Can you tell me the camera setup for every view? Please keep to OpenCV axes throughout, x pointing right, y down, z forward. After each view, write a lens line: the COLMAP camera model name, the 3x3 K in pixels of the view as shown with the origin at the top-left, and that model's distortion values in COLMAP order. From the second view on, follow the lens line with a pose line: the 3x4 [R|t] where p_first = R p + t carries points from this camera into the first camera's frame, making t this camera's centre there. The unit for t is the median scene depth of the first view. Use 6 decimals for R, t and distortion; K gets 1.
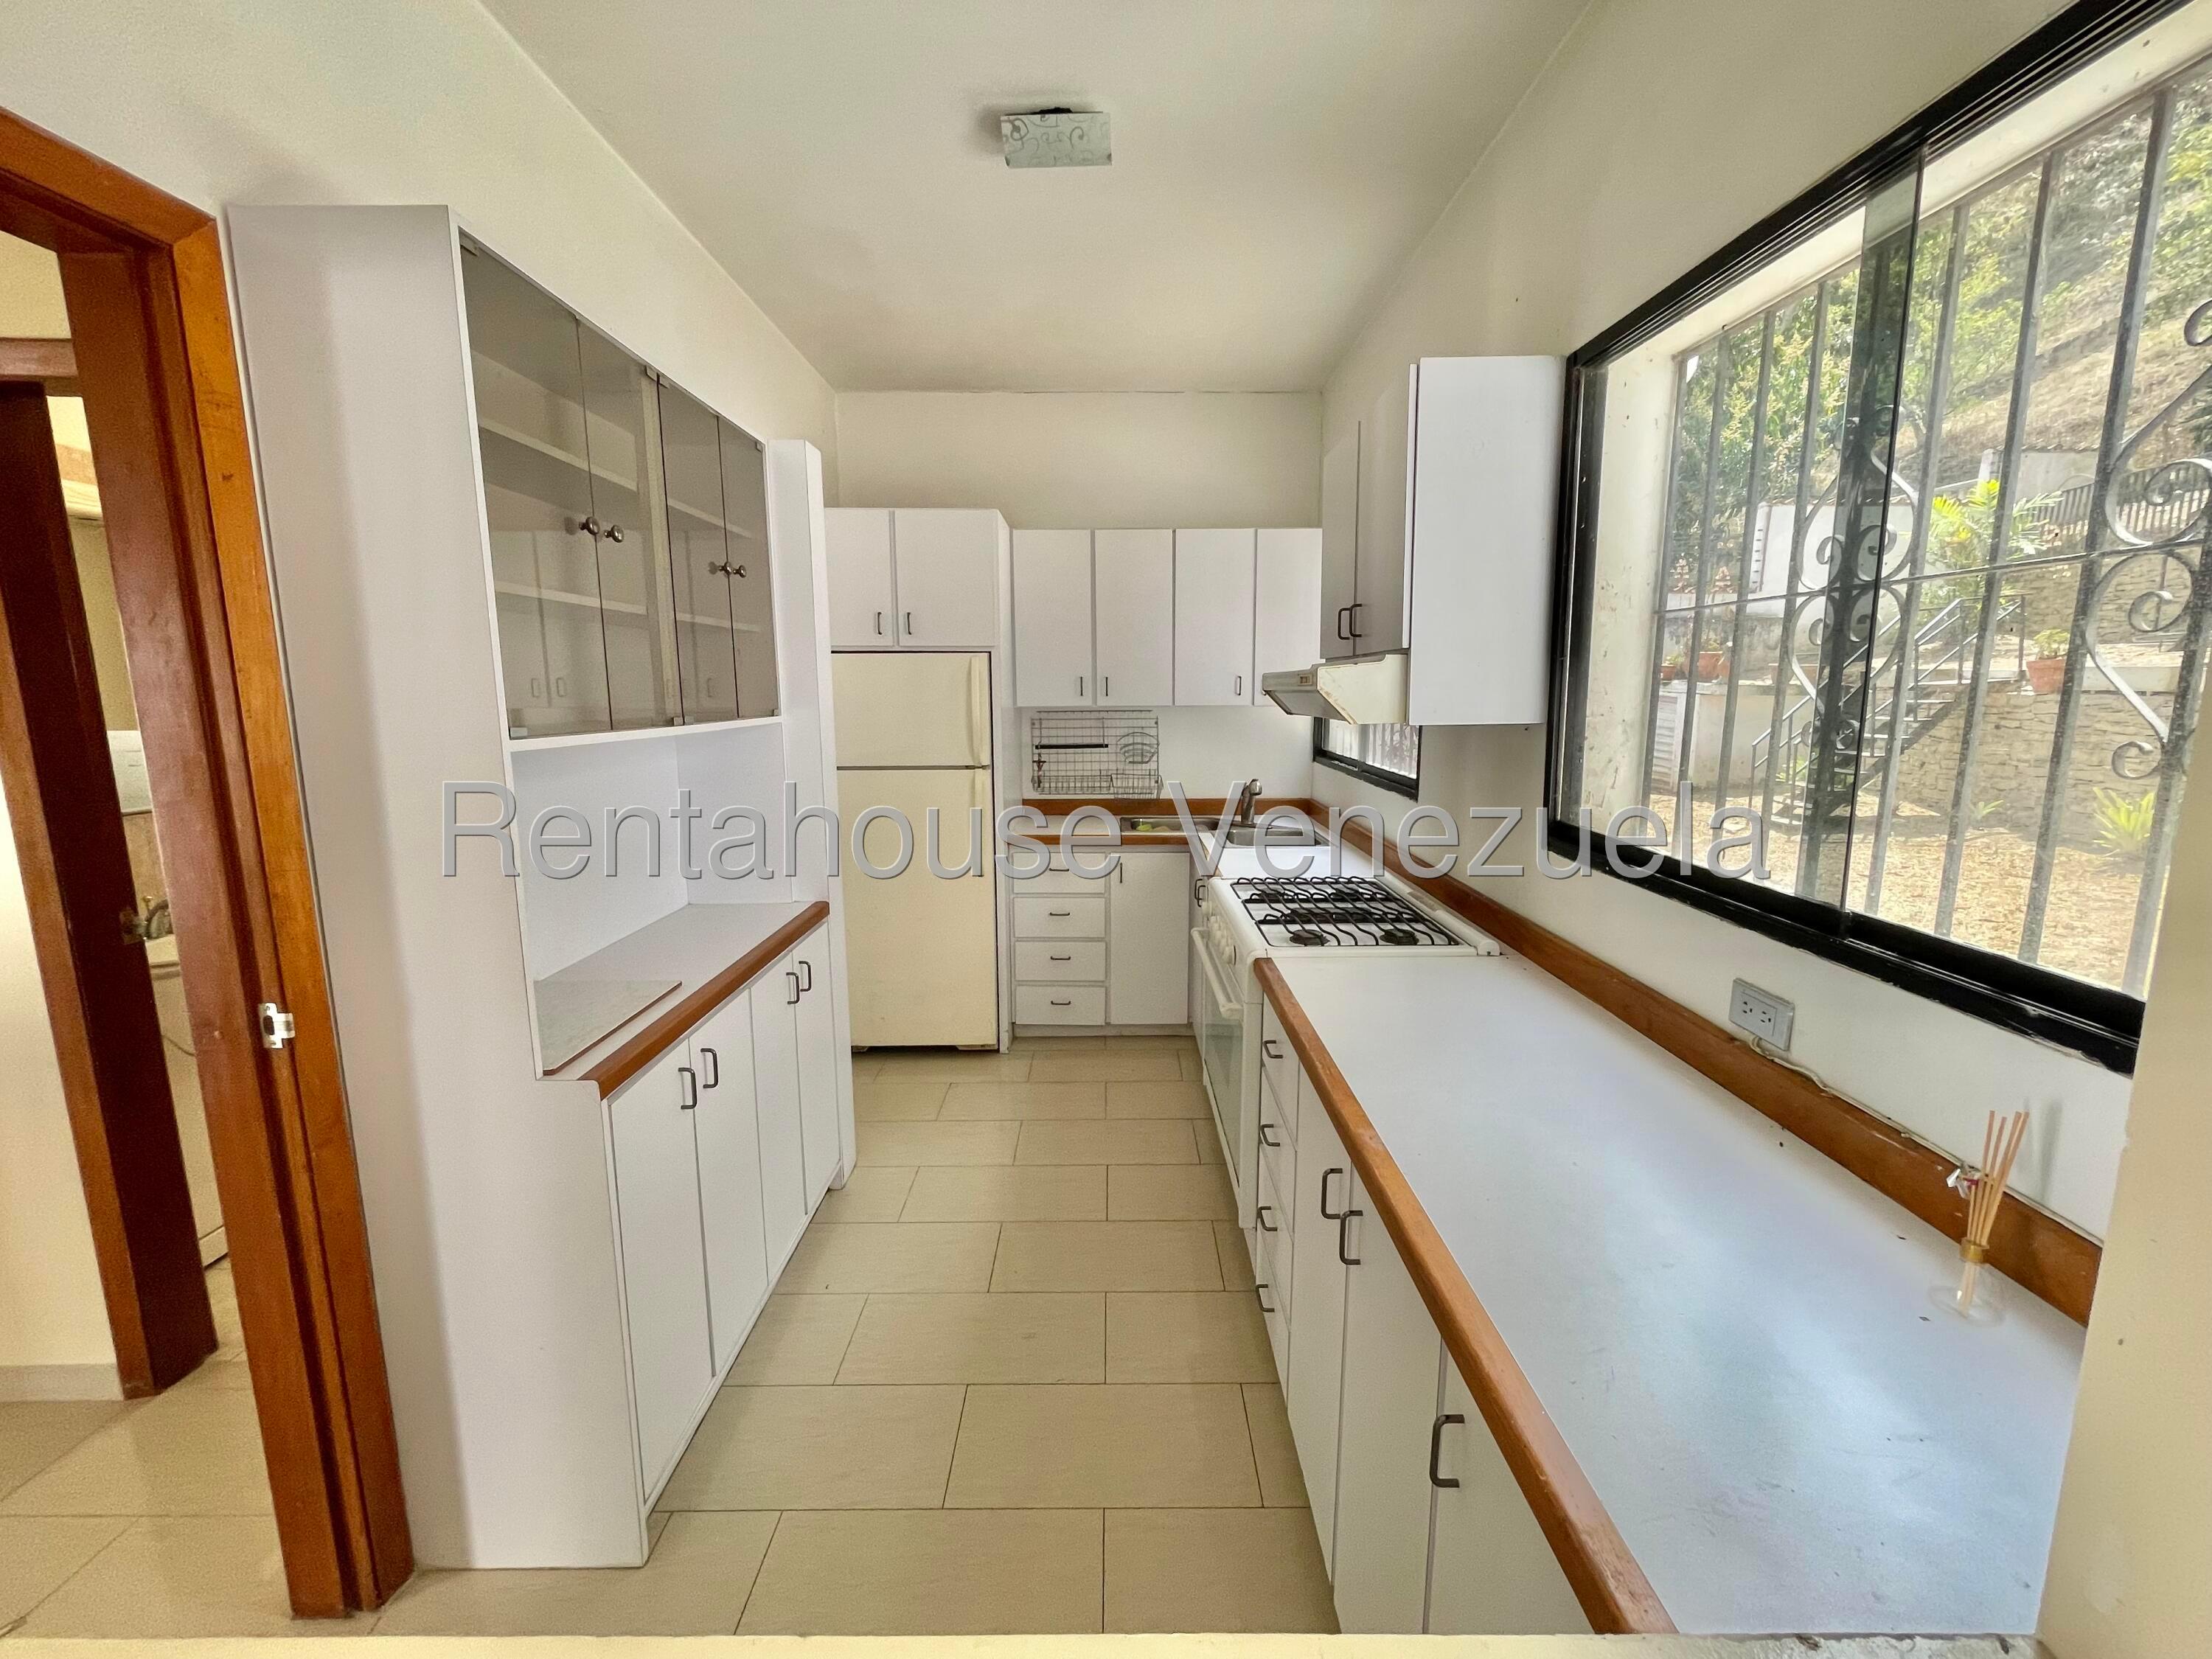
lens RADIAL K [[896.5, 0, 1111.8], [0, 896.5, 825.2], [0, 0, 1]] dist [0.000536, 0.000181]
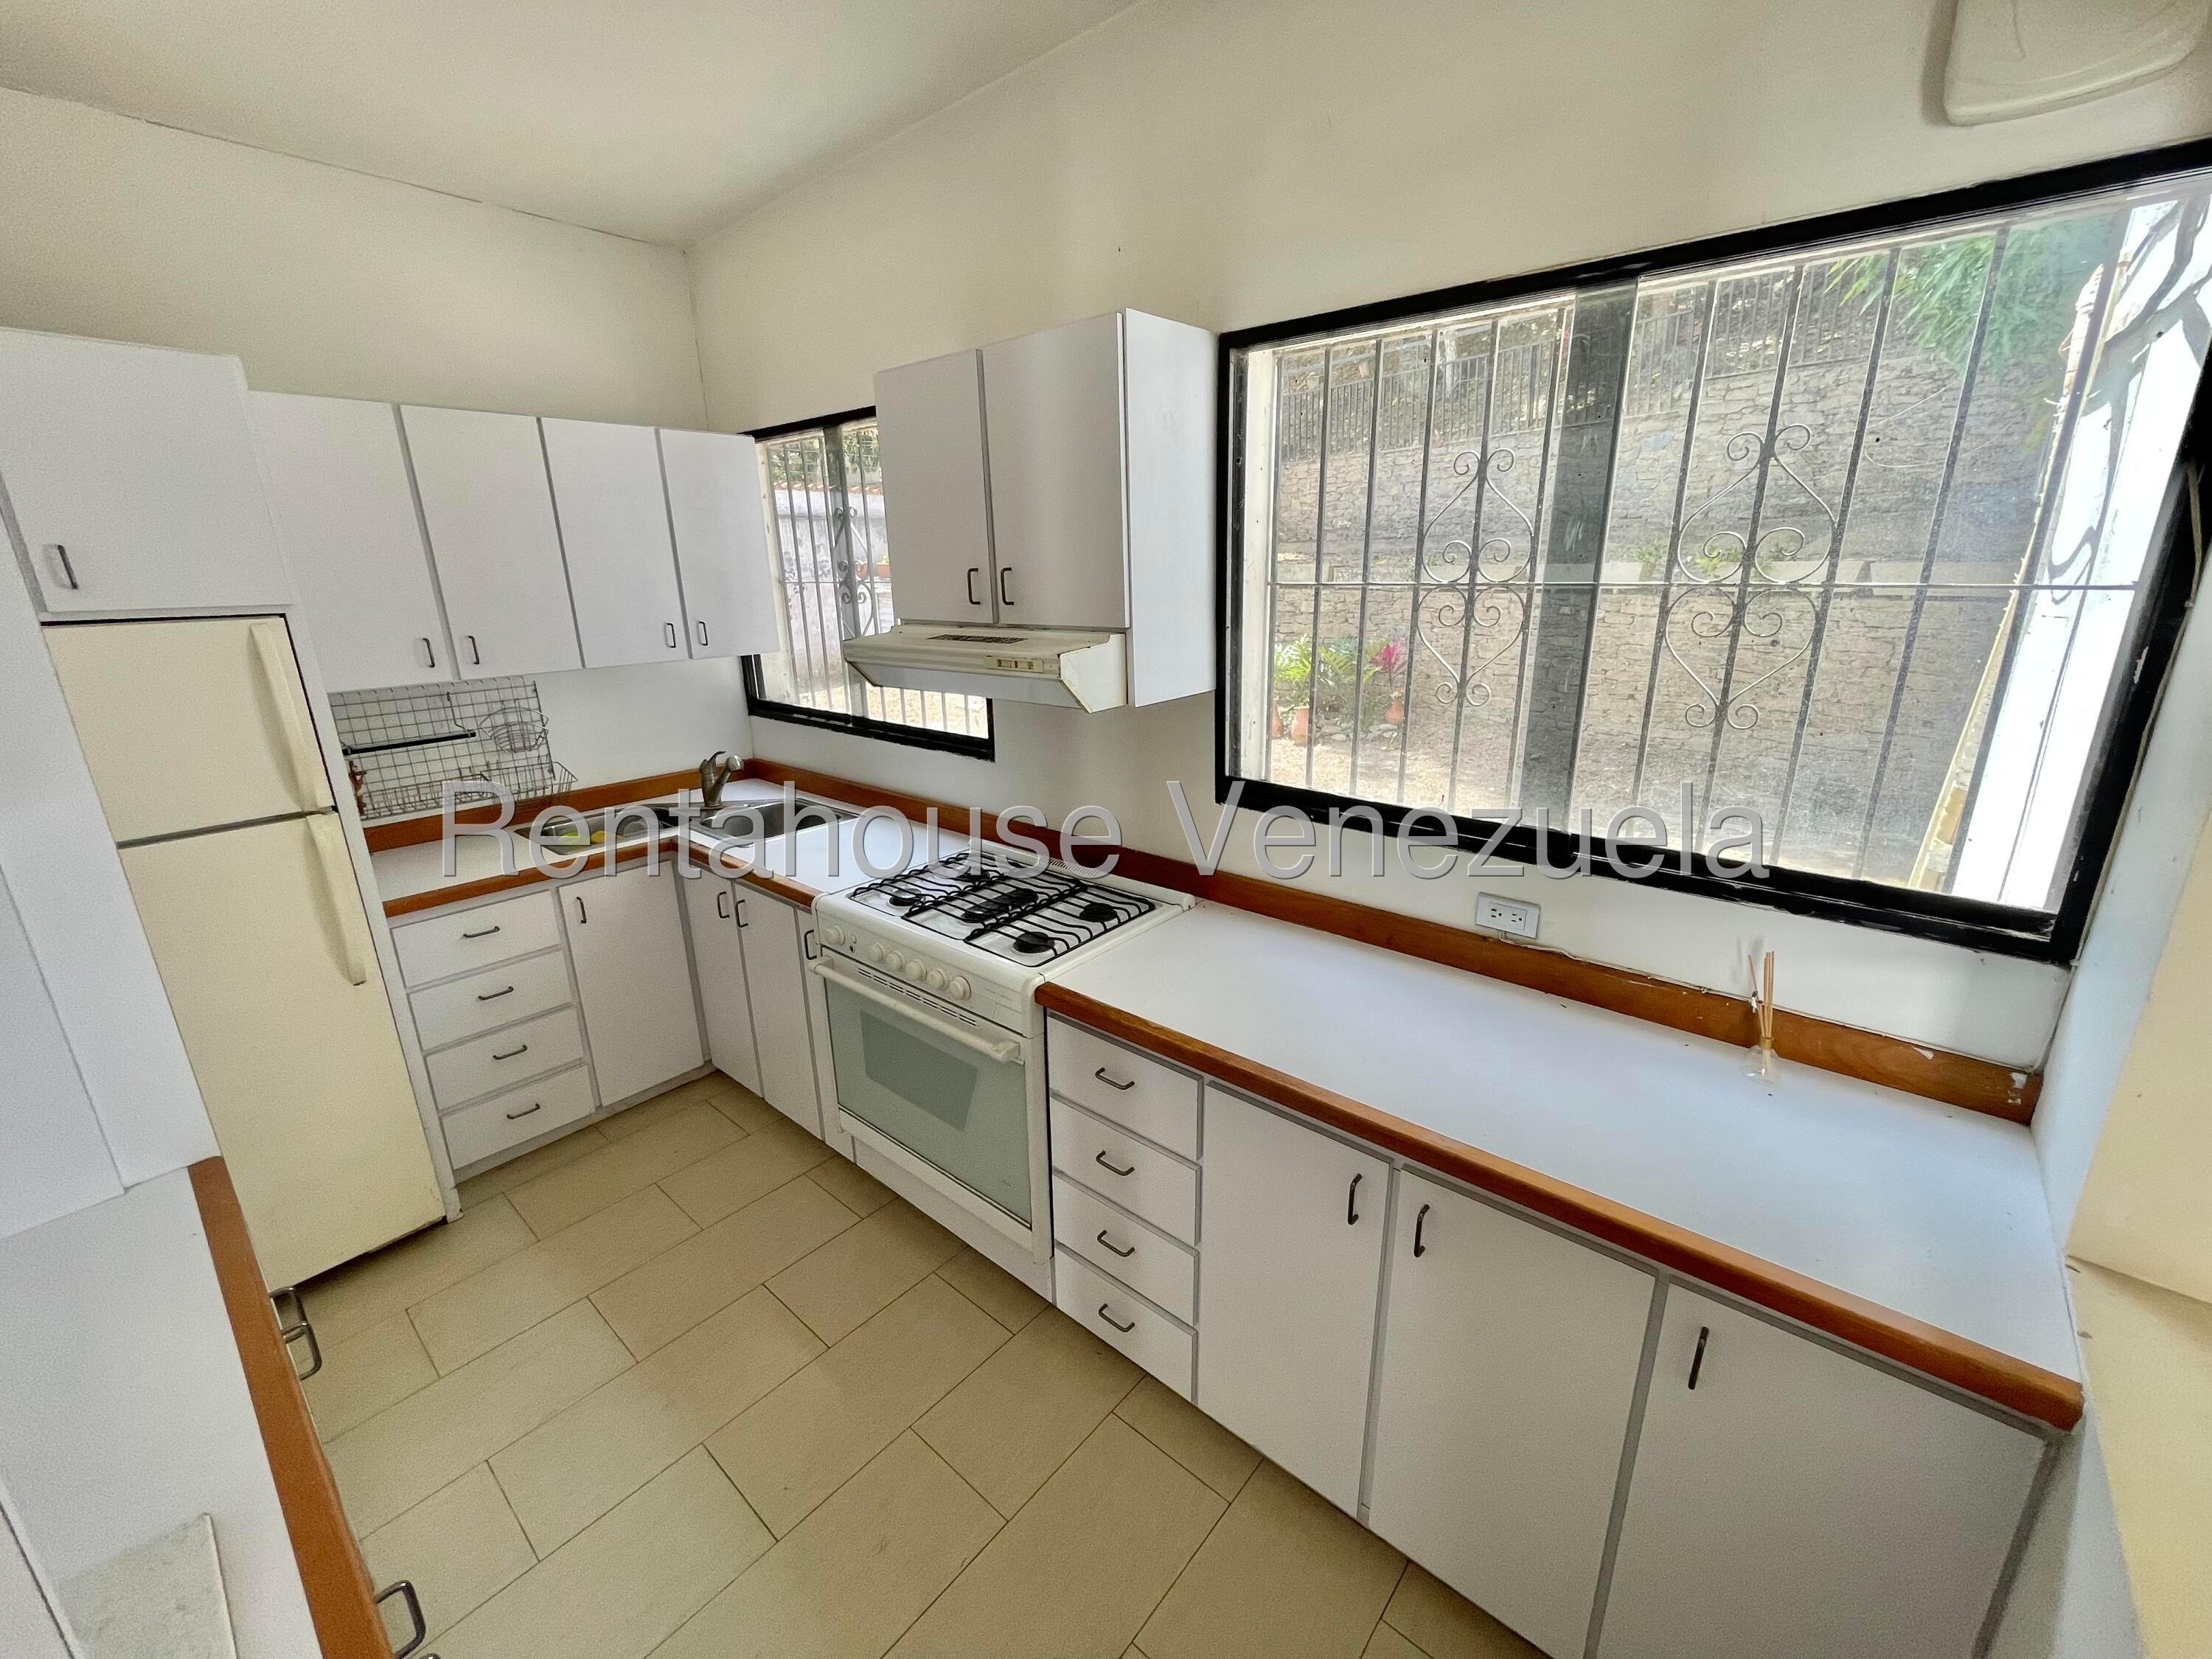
lens RADIAL K [[896.5, 0, 1111.8], [0, 896.5, 825.2], [0, 0, 1]] dist [0.000536, 0.000181]
pose [[0.655235, -0.220295, 0.722590, -0.225826], [0.132506, 0.975221, 0.177159, -0.088786], [-0.743713, -0.020334, 0.668190, 0.201854]]
